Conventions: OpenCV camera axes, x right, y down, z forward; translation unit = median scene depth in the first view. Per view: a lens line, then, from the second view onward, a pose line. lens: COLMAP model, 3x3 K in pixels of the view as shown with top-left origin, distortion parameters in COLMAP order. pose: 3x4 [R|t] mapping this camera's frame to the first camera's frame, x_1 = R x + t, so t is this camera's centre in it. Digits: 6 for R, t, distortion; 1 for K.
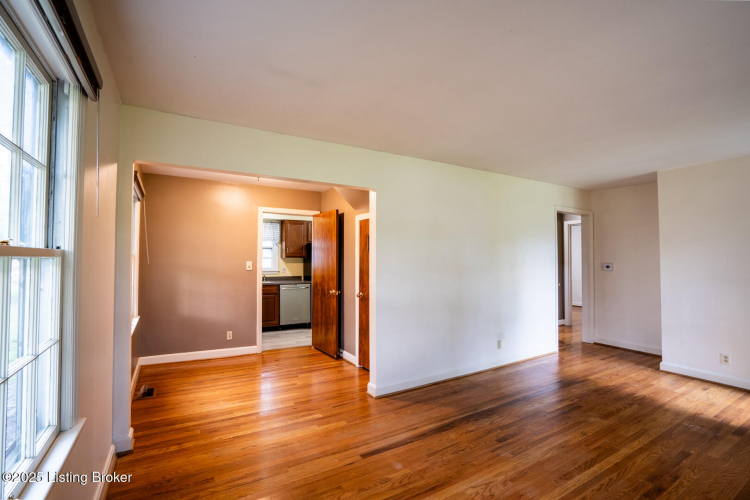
lens RADIAL K [[369.2, 0, 376.9], [0, 369.2, 252.8], [0, 0, 1]] dist [-0.005368, -0.000040]
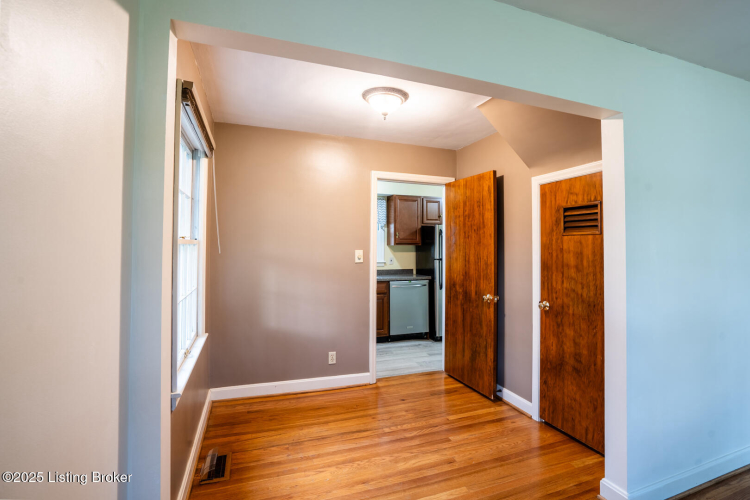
lens RADIAL K [[366.3, 0, 400.0], [0, 366.3, 237.0], [0, 0, 1]] dist [-0.013720, -0.000192]
pose [[0.991957, -0.005025, -0.126477, -0.187062], [0.003824, 0.999945, -0.009734, 0.005673], [0.126519, 0.009172, 0.991922, 0.336654]]
